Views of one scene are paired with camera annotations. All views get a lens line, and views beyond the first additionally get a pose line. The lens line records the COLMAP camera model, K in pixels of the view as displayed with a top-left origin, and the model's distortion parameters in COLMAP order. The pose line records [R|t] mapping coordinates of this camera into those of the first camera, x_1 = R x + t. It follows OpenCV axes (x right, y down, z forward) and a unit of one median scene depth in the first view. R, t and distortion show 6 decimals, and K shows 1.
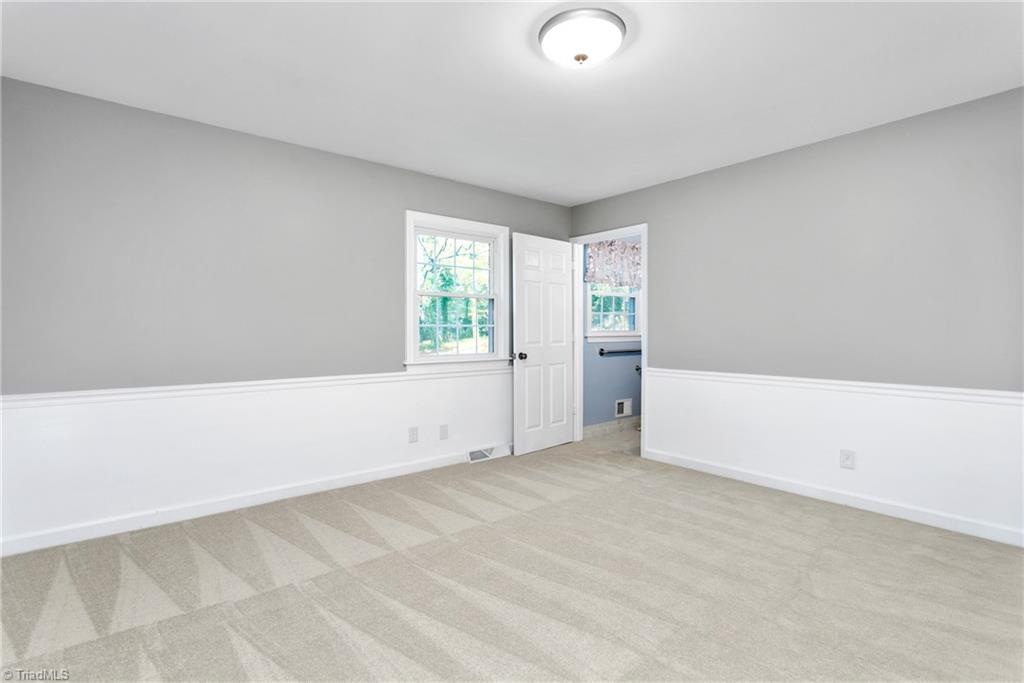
lens RADIAL K [[495.5, 0, 510.1], [0, 495.5, 337.3], [0, 0, 1]] dist [-0.002477, -0.000073]
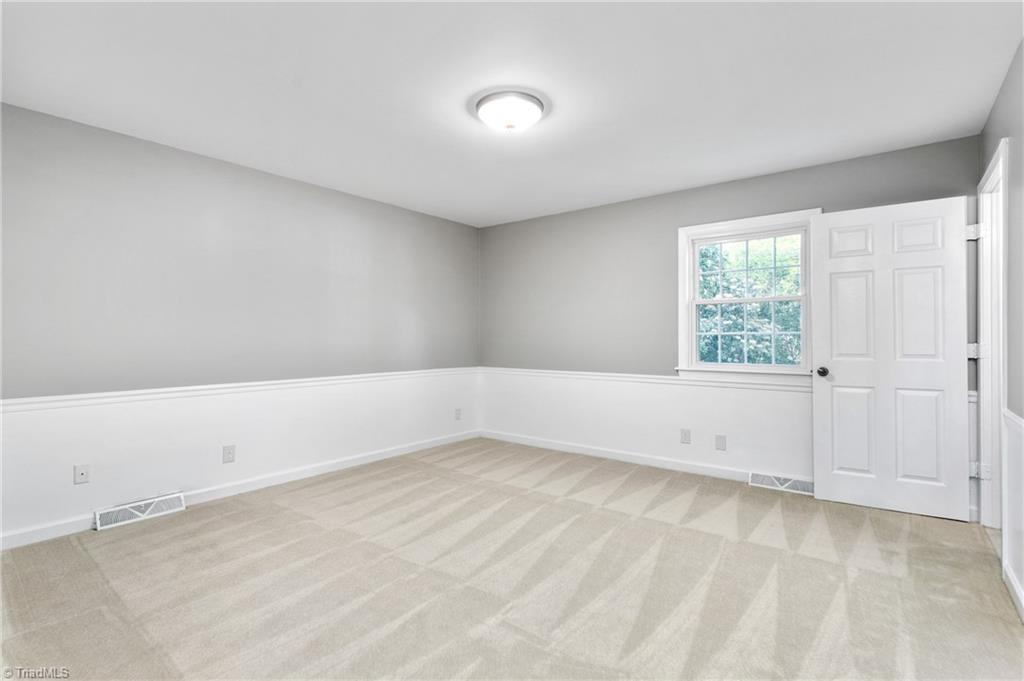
lens RADIAL K [[495.5, 0, 509.8], [0, 495.5, 338.1], [0, 0, 1]] dist [-0.002477, -0.000073]
pose [[0.197336, 0.006509, -0.980314, 0.782968], [-0.005773, 0.999968, 0.005478, -0.018755], [0.980319, 0.004579, 0.197367, 0.417718]]
